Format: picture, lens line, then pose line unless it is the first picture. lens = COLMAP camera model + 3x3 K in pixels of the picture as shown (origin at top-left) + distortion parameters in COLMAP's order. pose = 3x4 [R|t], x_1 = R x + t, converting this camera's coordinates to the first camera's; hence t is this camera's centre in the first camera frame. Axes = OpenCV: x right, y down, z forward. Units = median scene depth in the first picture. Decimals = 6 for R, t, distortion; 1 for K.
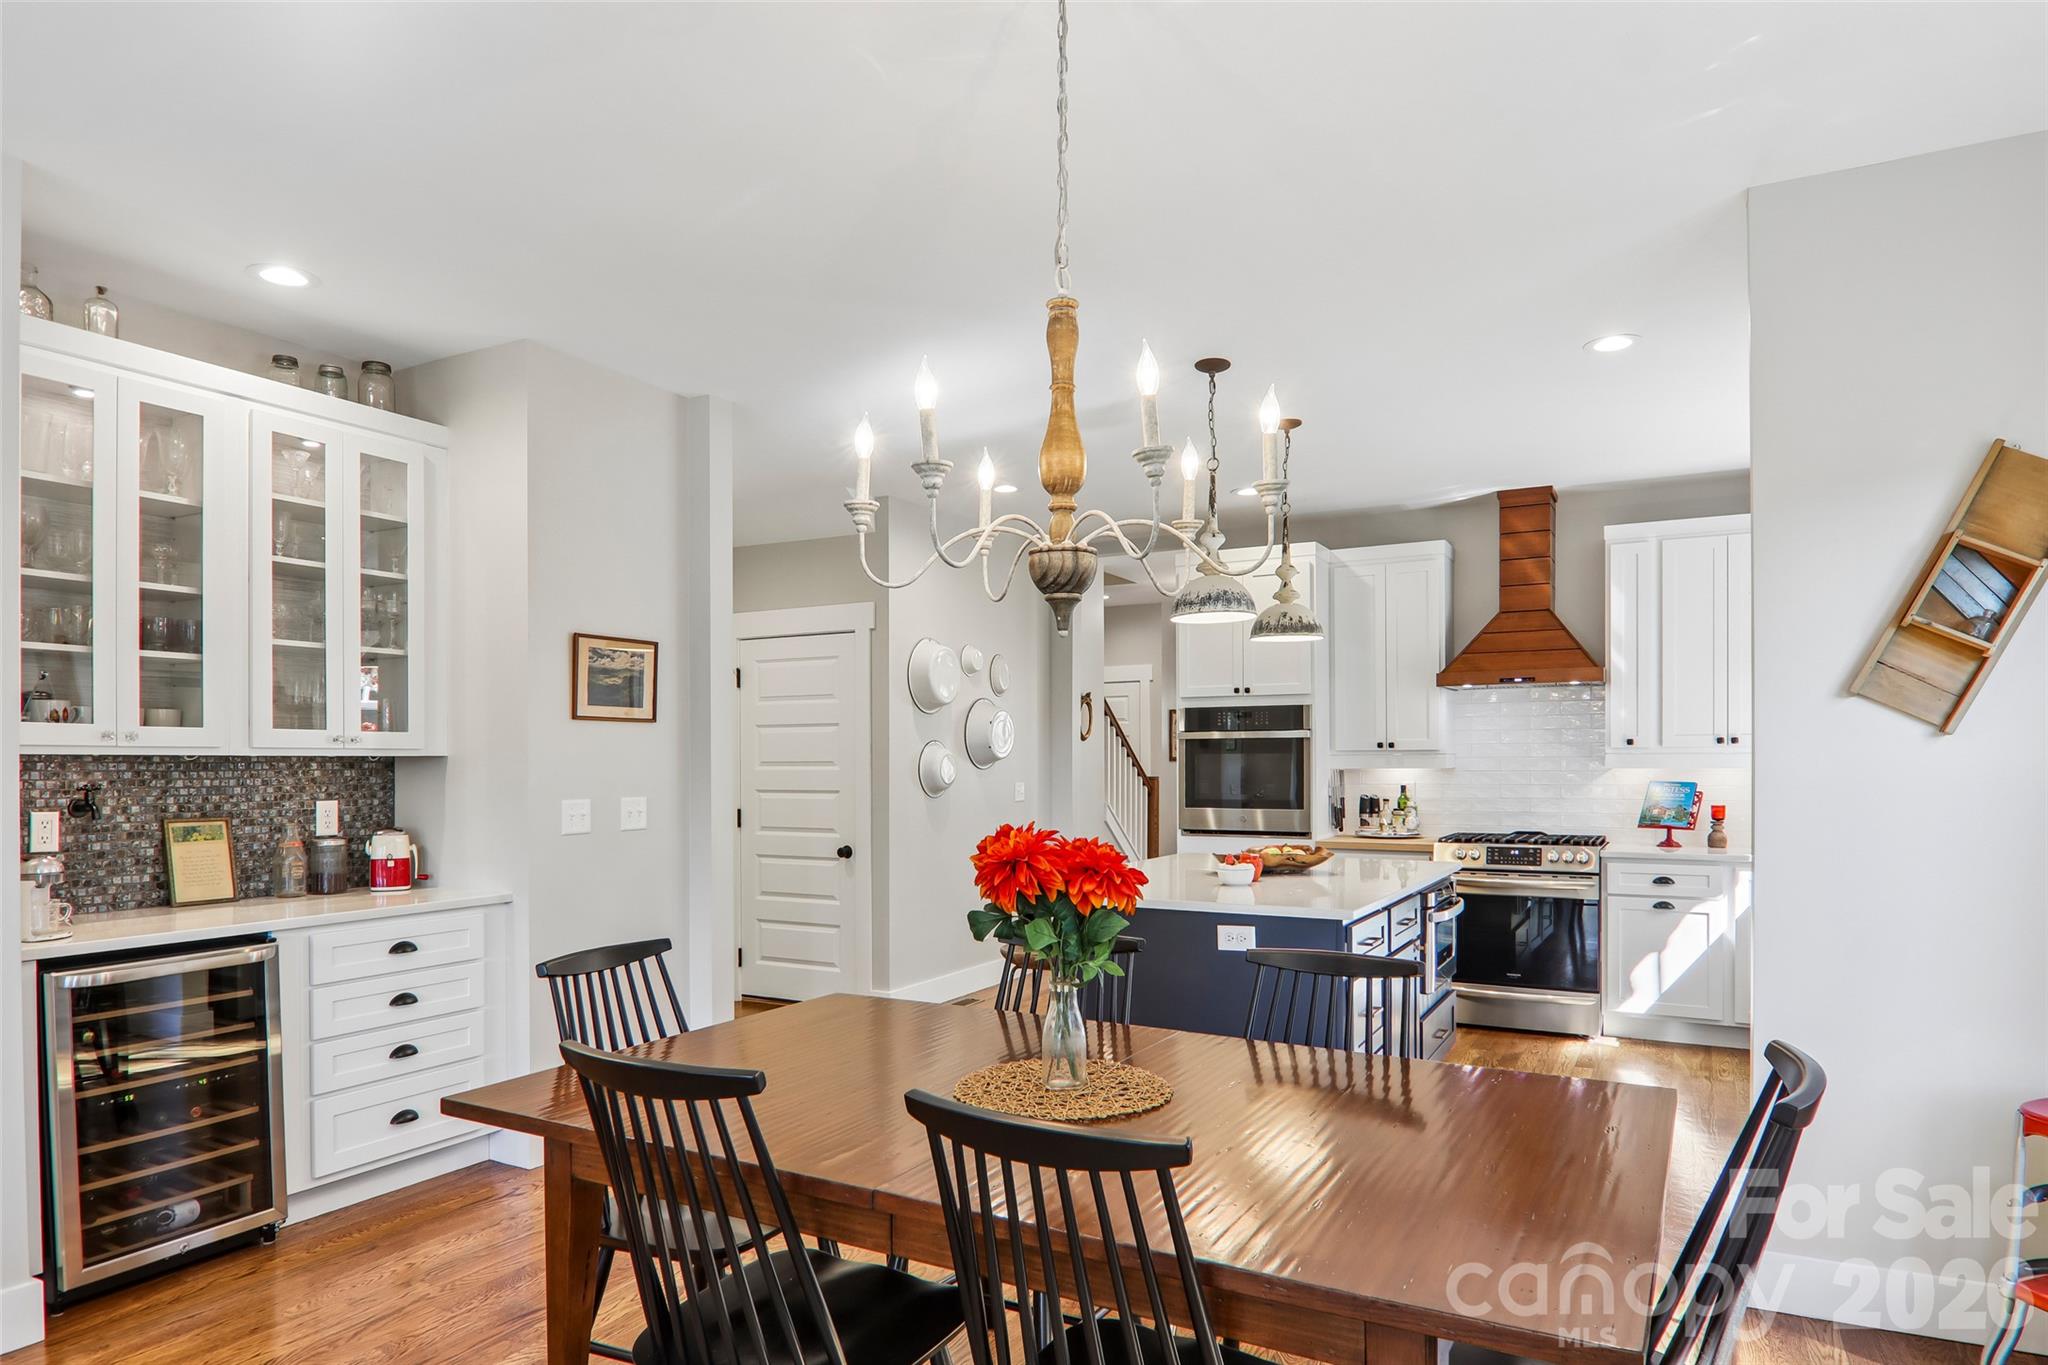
lens RADIAL K [[1204.0, 0, 1030.6], [0, 1204.0, 764.3], [0, 0, 1]] dist [-0.001553, -0.001071]
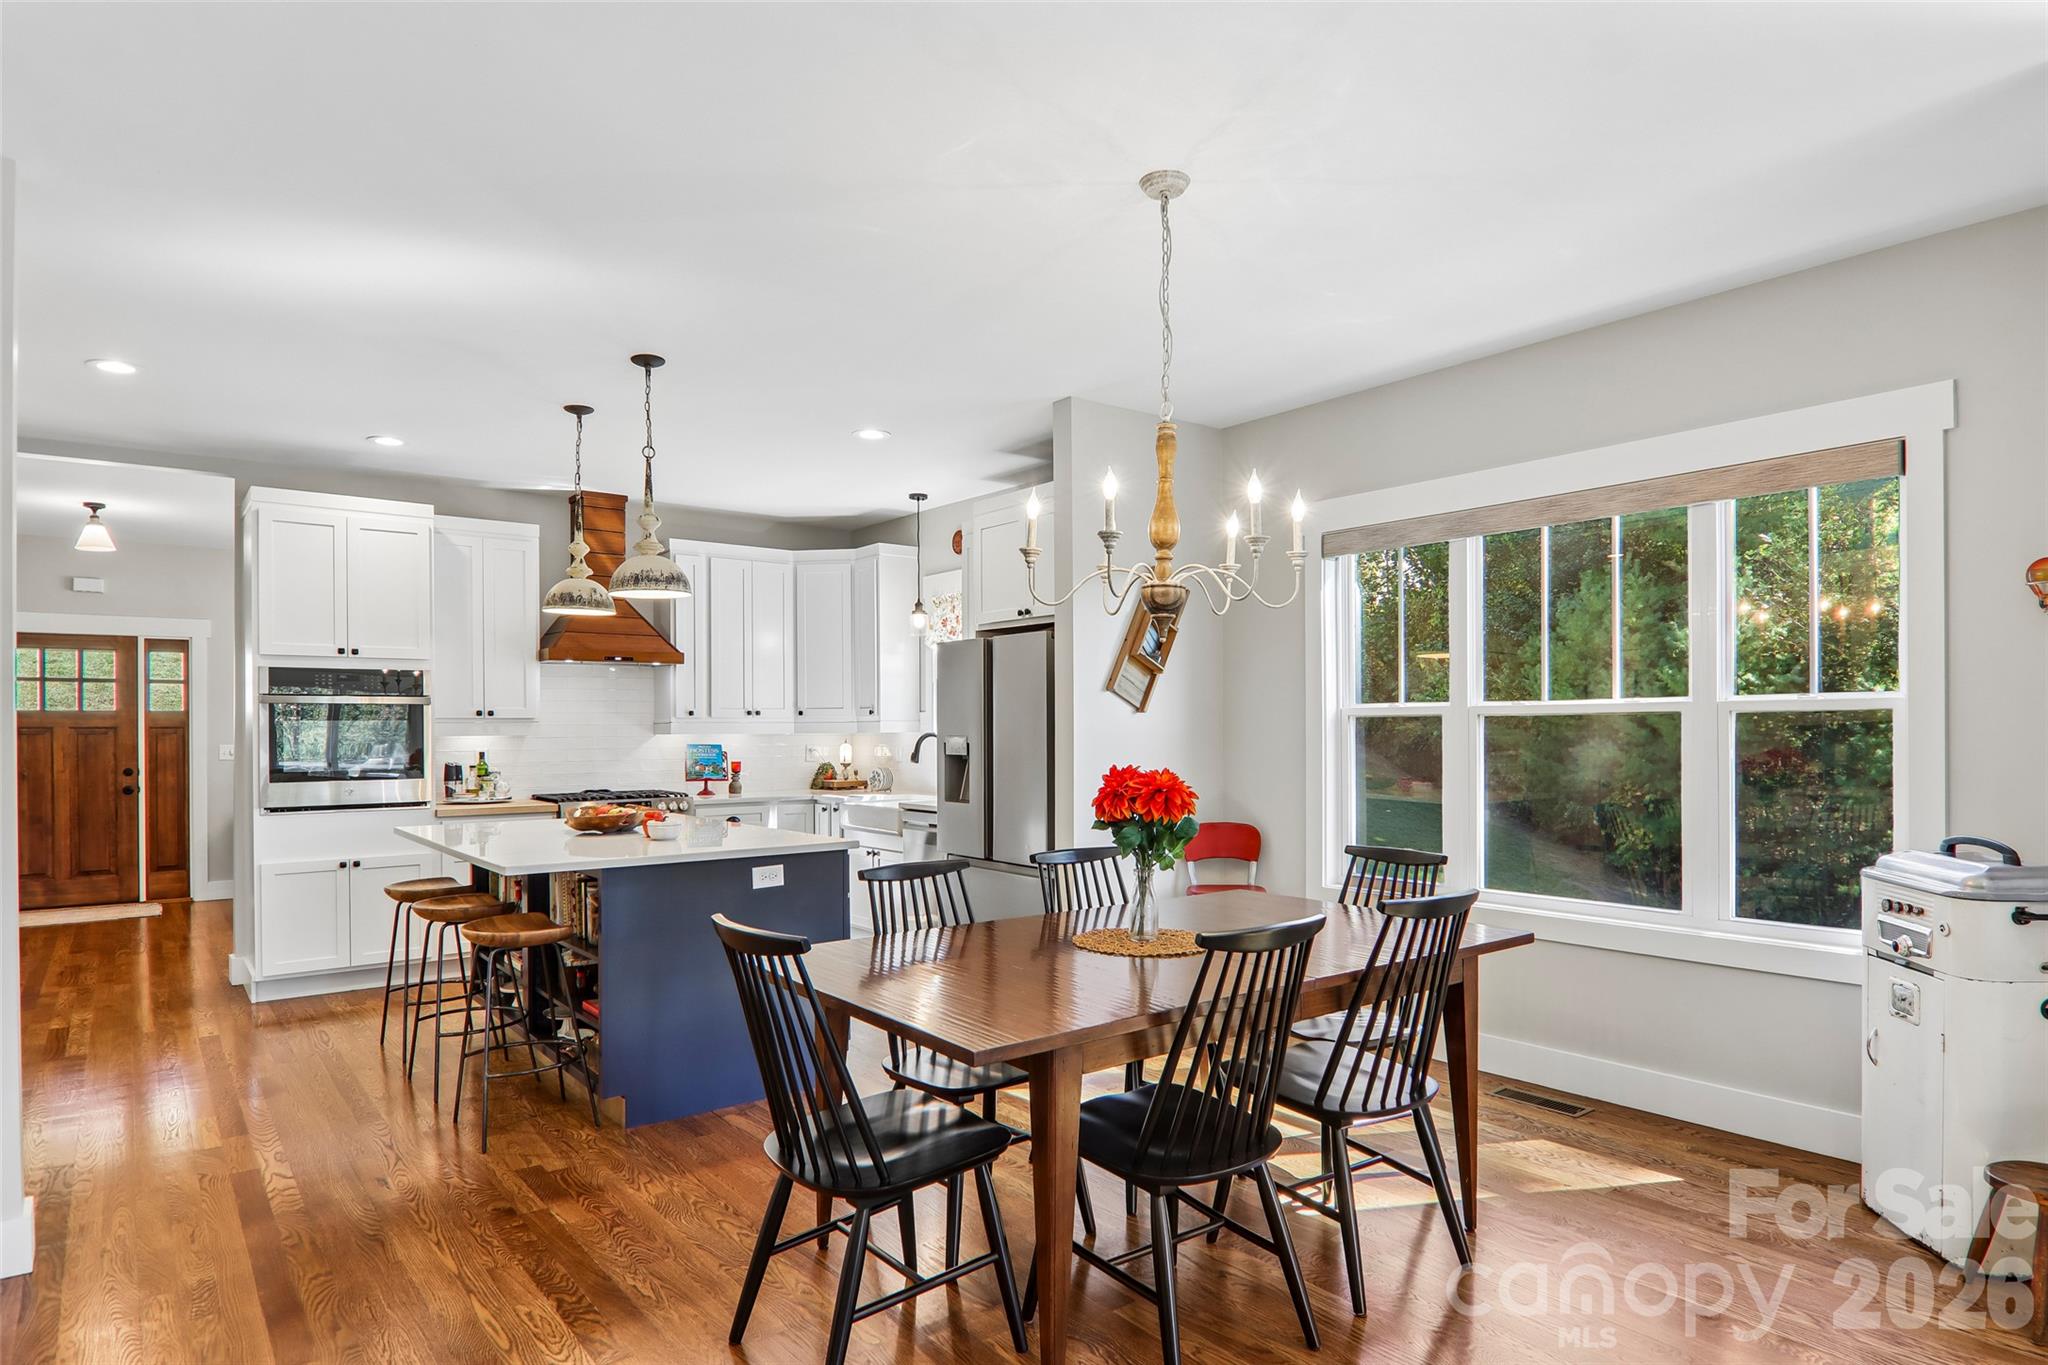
lens RADIAL K [[1152.2, 0, 1034.7], [0, 1152.2, 730.7], [0, 0, 1]] dist [0.002339, -0.015766]
pose [[0.388645, -0.001341, 0.921387, -0.472756], [0.004708, 0.999989, -0.000531, 0.002115], [-0.921376, 0.004544, 0.388647, 0.198075]]
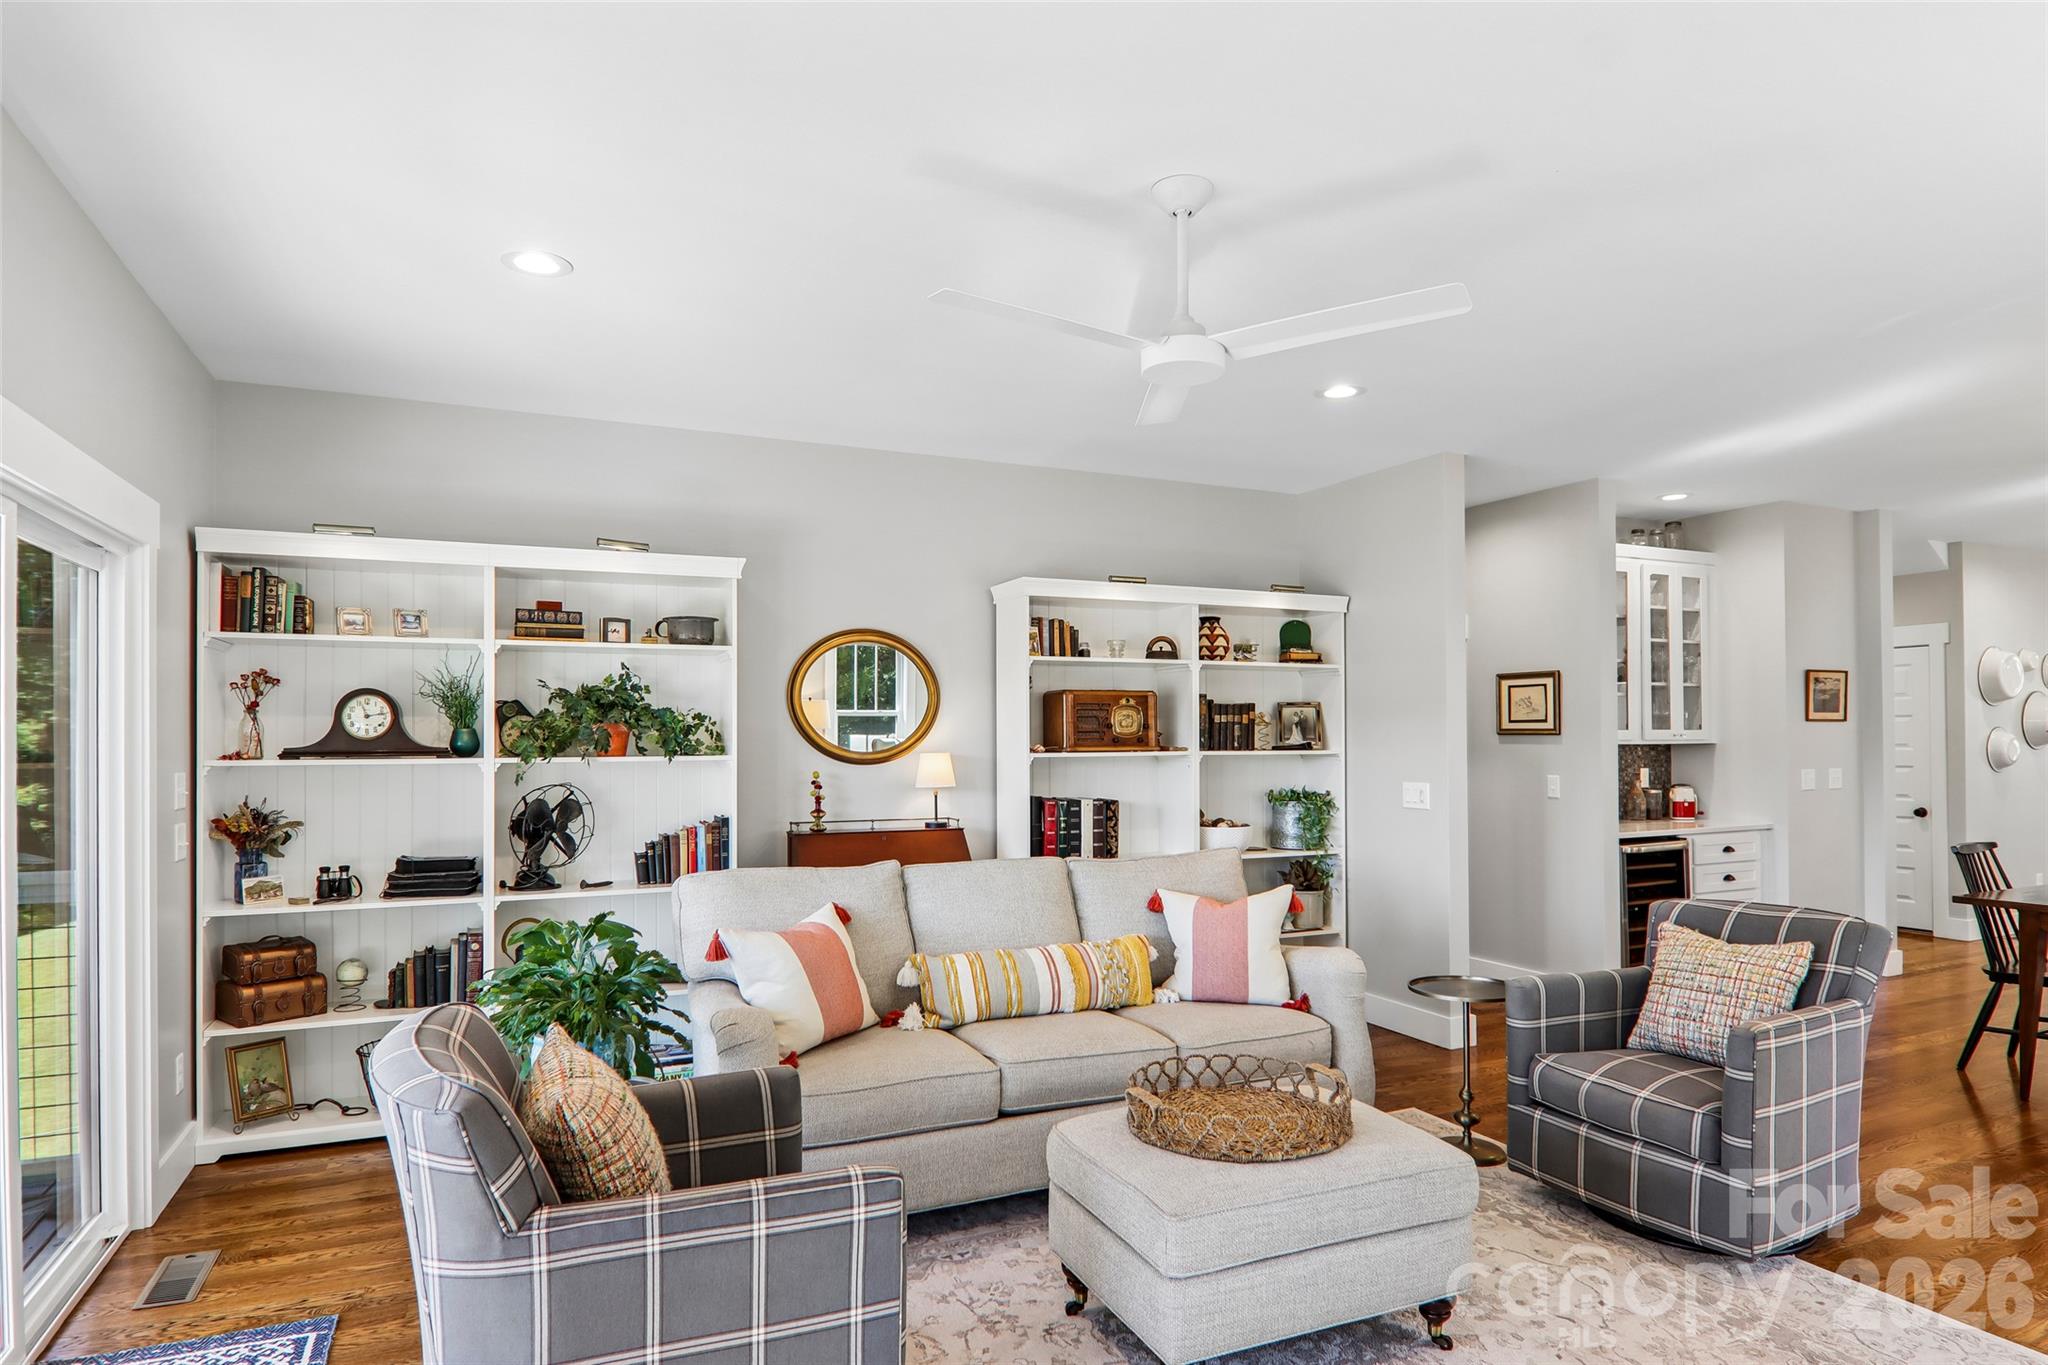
lens RADIAL K [[1152.2, 0, 1034.7], [0, 1152.2, 730.7], [0, 0, 1]] dist [0.002339, -0.015766]
pose [[0.805727, -0.008249, -0.592229, -0.206089], [0.003610, 0.999953, -0.009017, -0.009513], [0.592276, 0.005127, 0.805719, -0.635264]]
